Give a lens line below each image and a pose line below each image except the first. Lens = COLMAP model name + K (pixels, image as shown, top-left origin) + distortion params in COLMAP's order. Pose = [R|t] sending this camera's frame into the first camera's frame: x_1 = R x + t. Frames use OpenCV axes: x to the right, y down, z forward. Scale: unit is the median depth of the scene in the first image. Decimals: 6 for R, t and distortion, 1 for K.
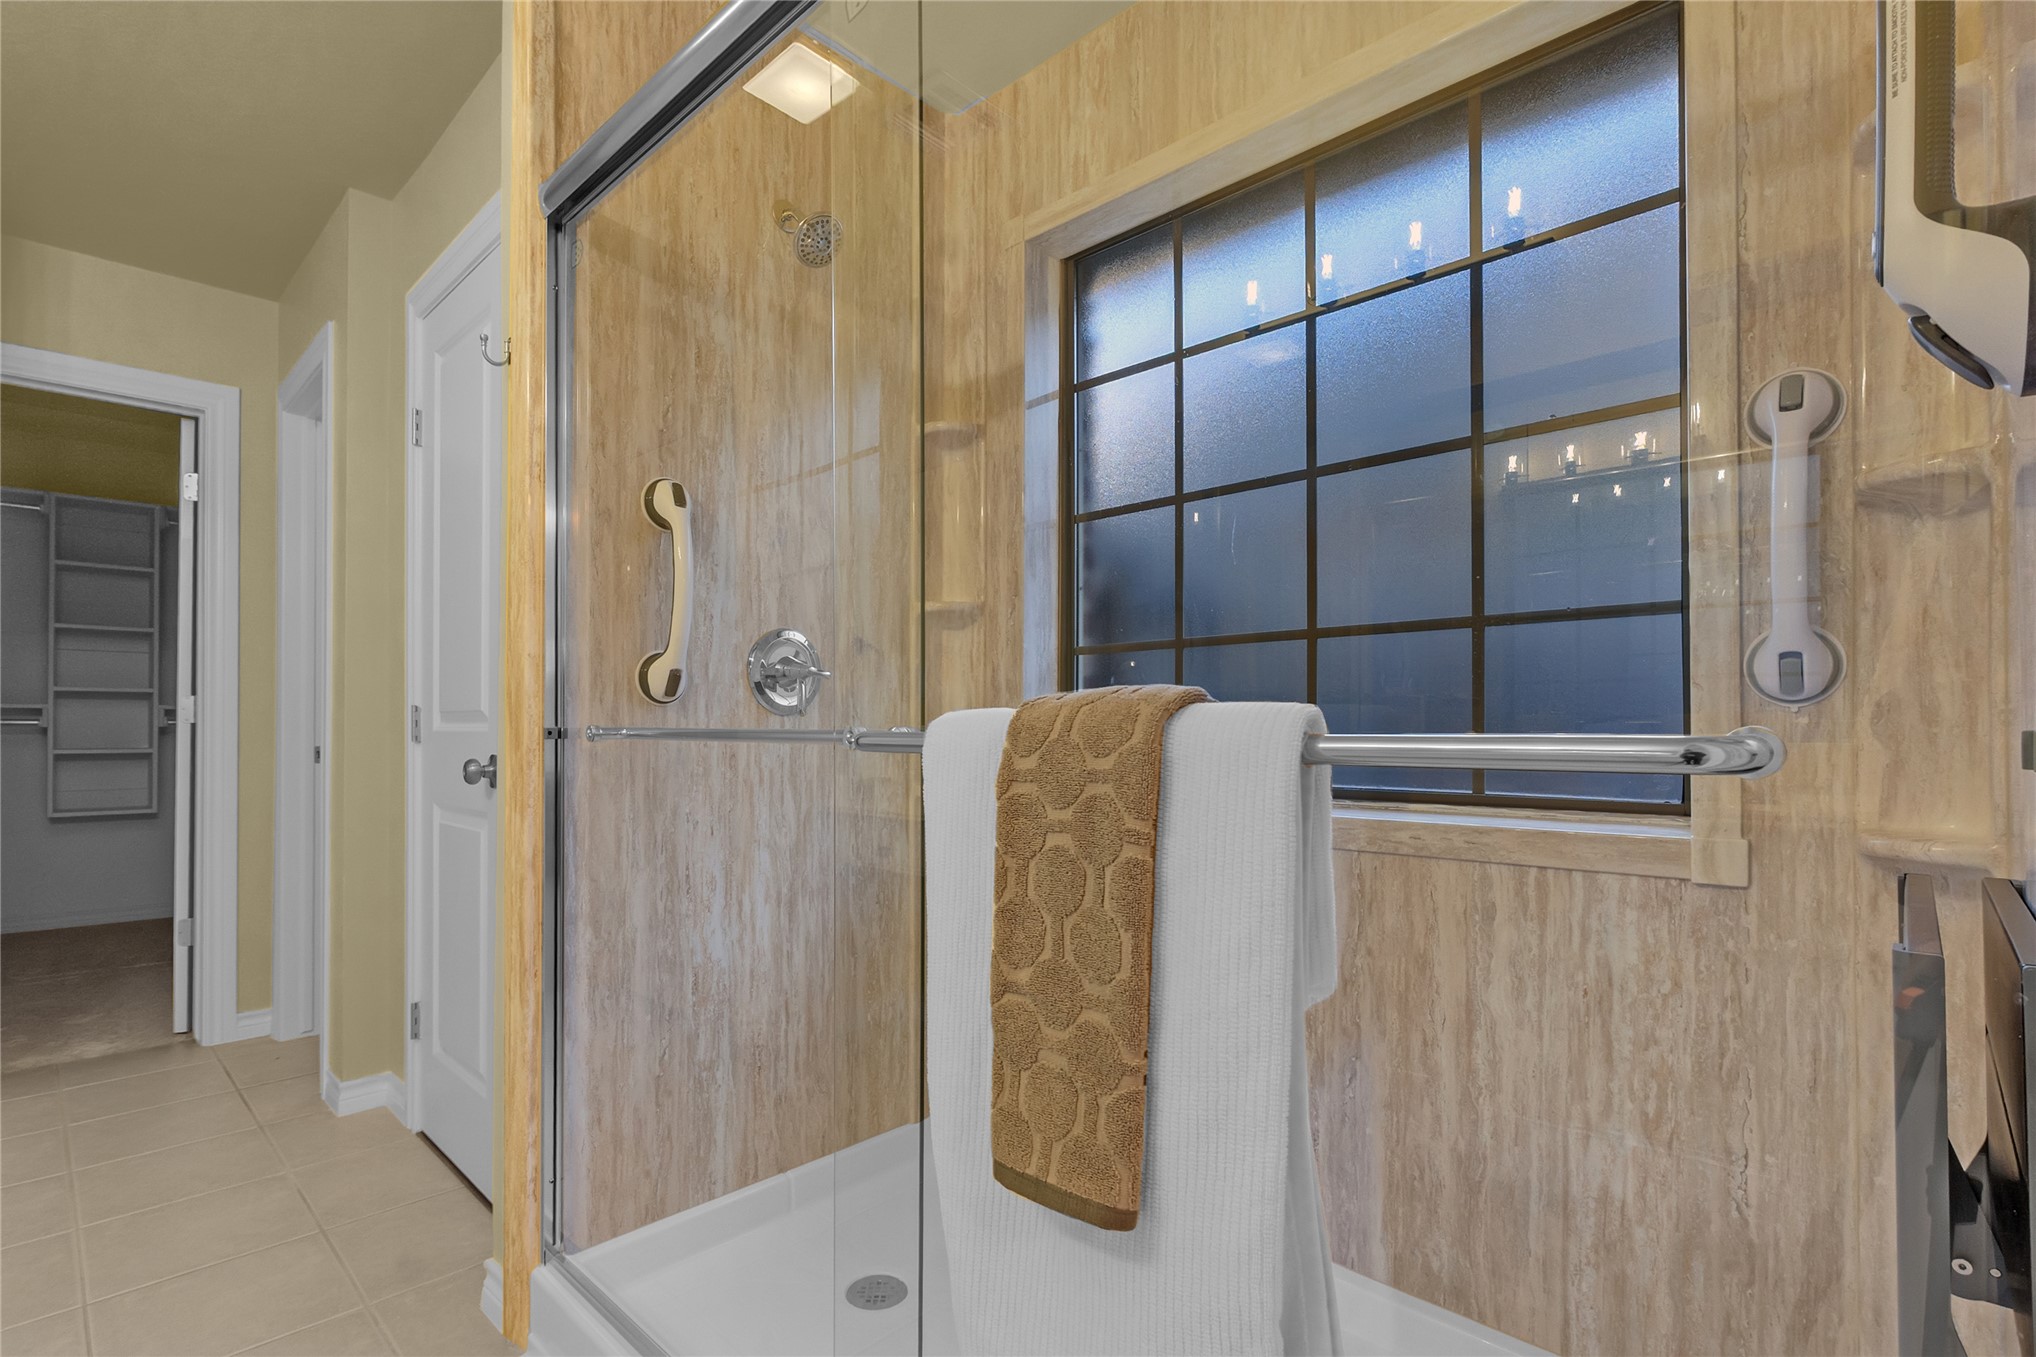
lens RADIAL K [[960.9, 0, 976.0], [0, 960.9, 723.4], [0, 0, 1]] dist [-0.012671, 0.000249]
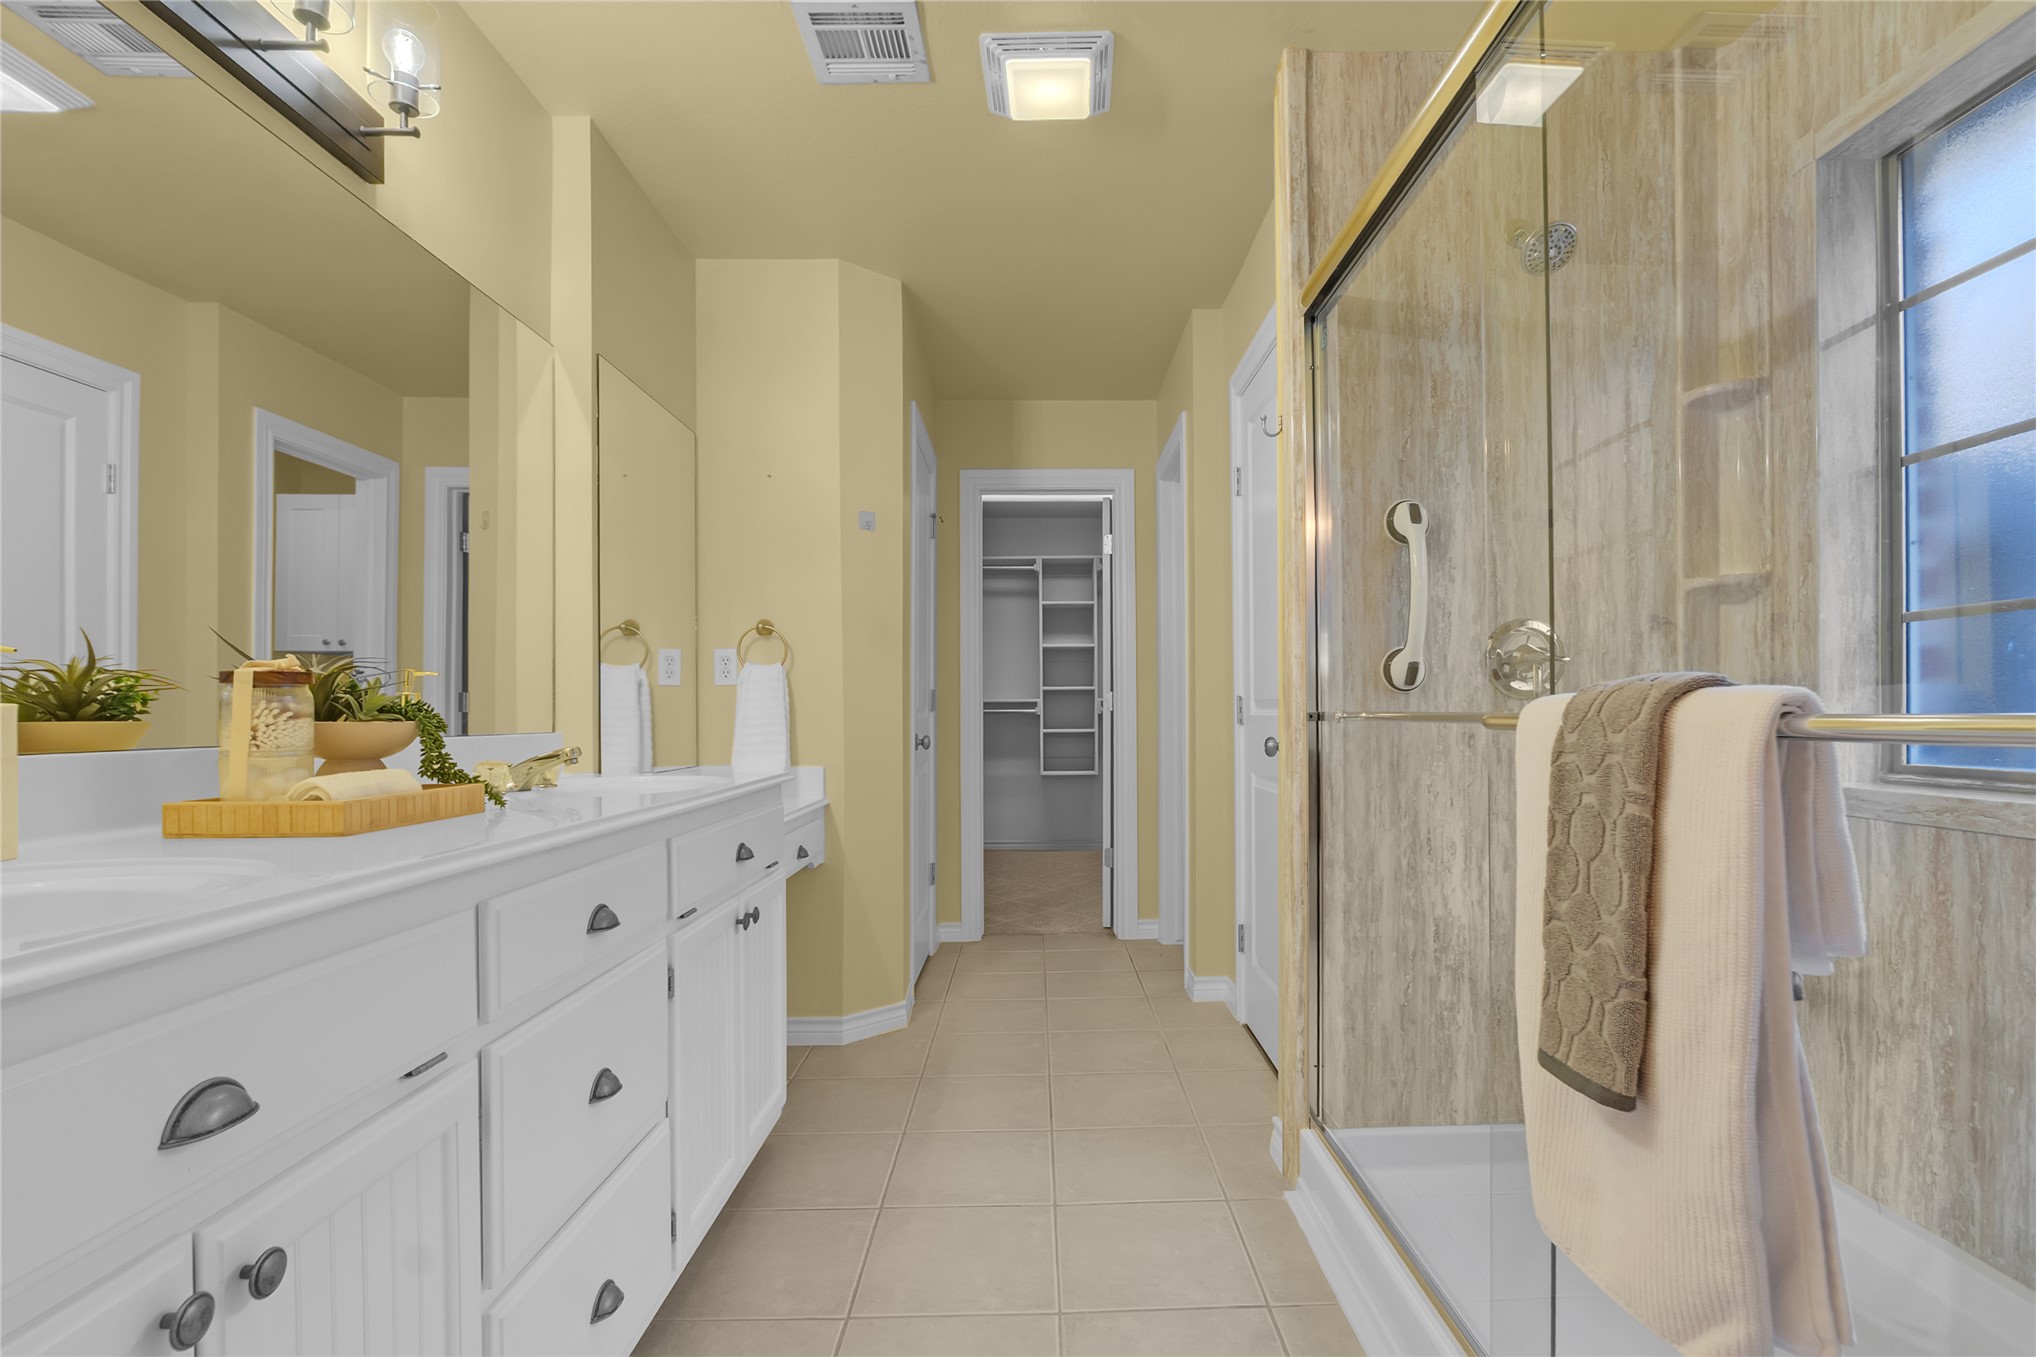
lens RADIAL K [[1004.4, 0, 1085.7], [0, 1004.4, 725.3], [0, 0, 1]] dist [-0.015236, 0.000012]
pose [[0.738130, 0.002281, -0.674654, 0.213500], [0.009515, 0.999860, 0.013790, 0.000522], [0.674591, -0.016598, 0.738005, -0.175599]]
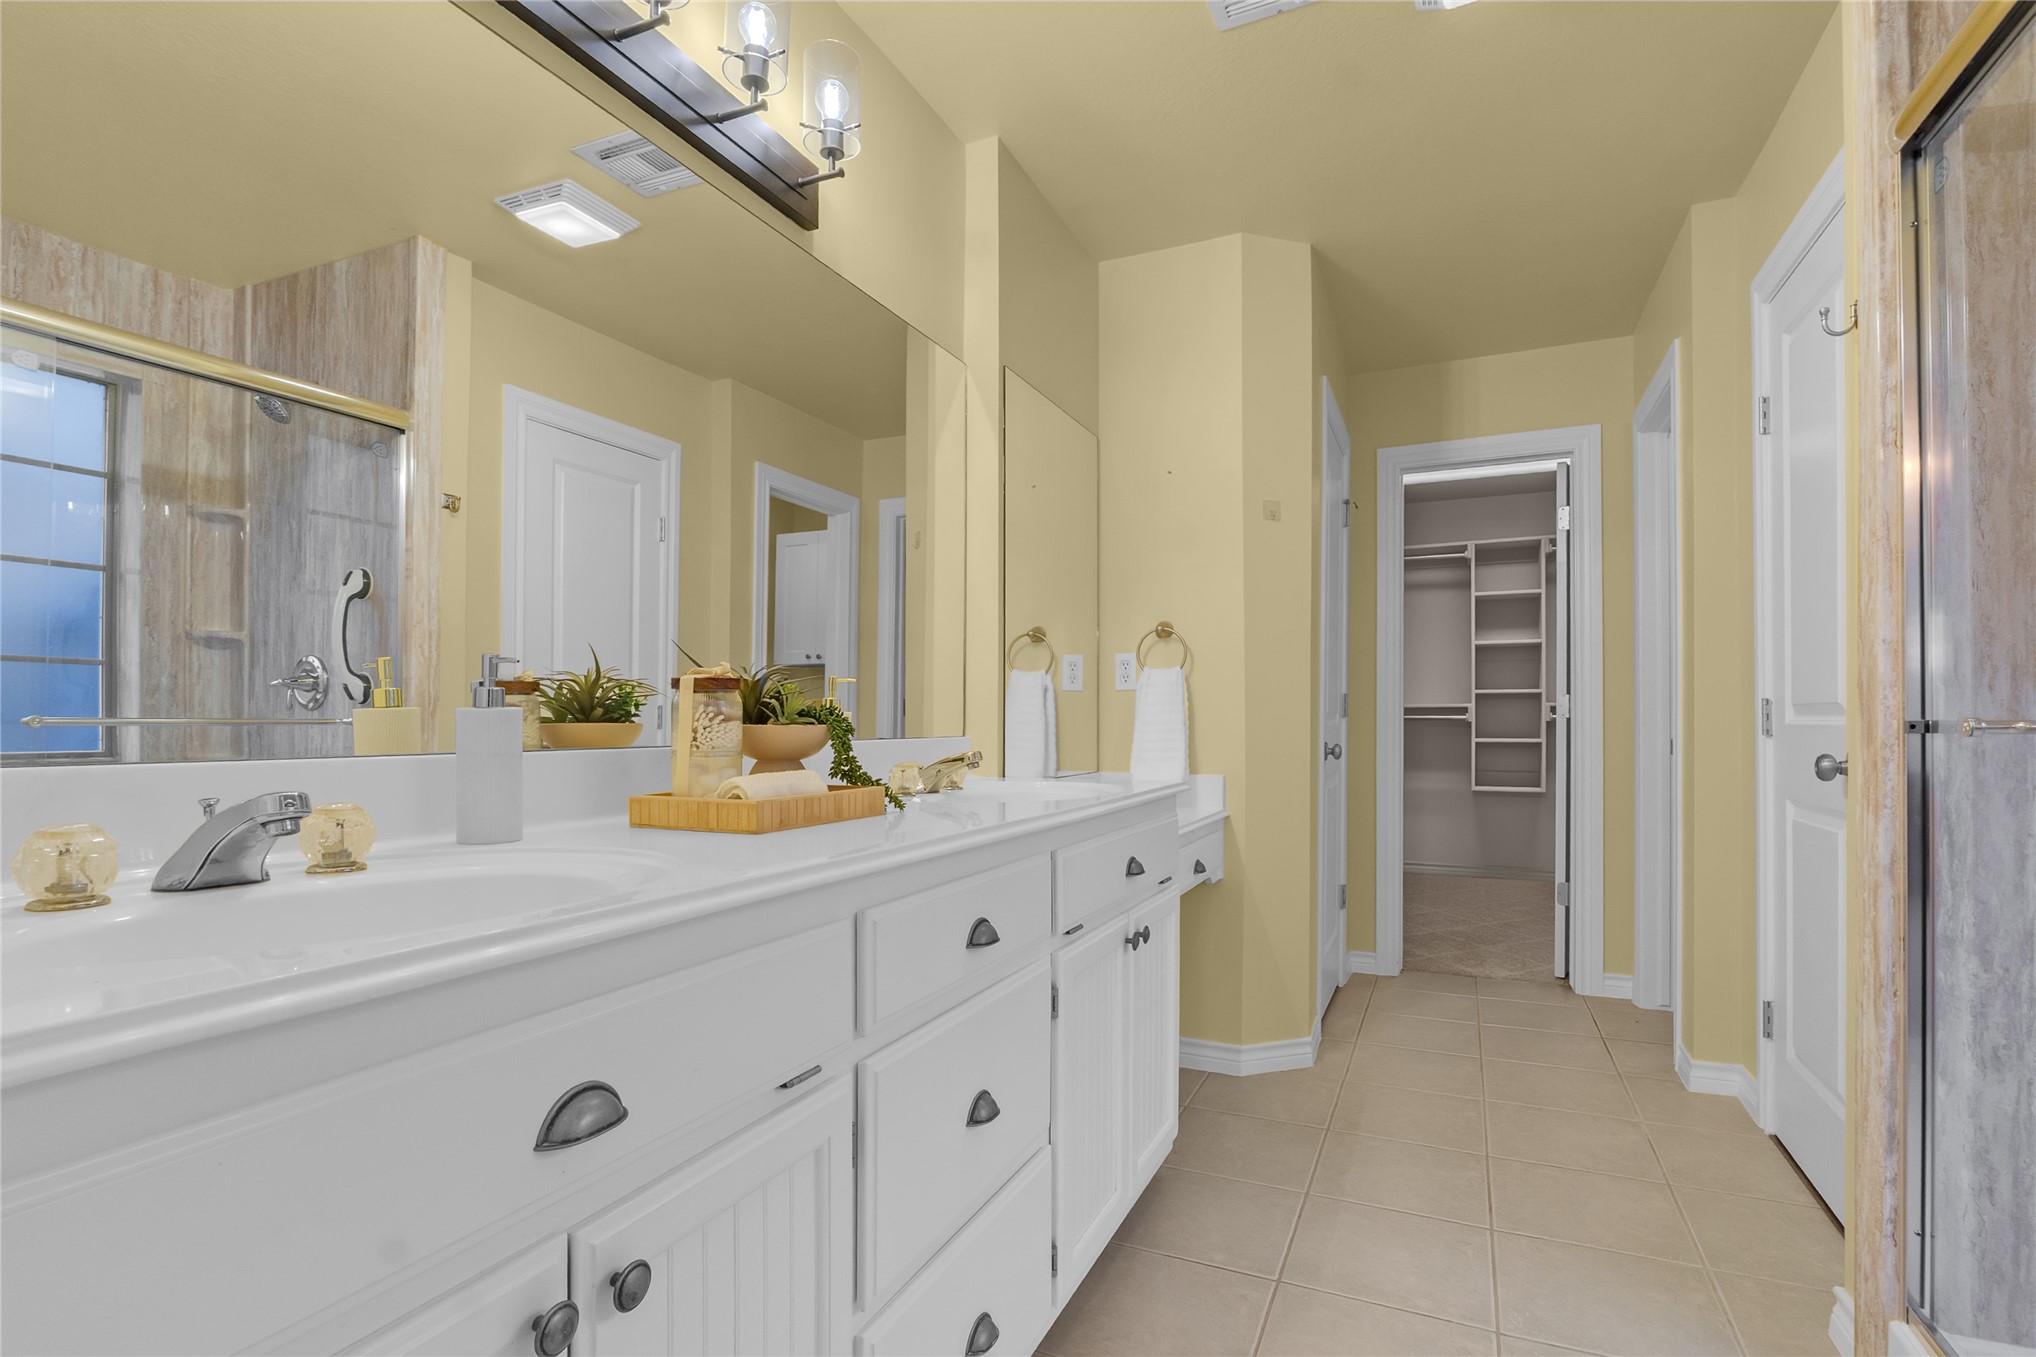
lens RADIAL K [[979.8, 0, 1018.2], [0, 979.8, 718.0], [0, 0, 1]] dist [-0.010327, 0.002447]
pose [[0.349804, -0.004327, -0.936813, 0.098721], [0.004844, 0.999984, -0.002810, 0.000656], [0.936810, -0.003555, 0.349820, -0.083573]]
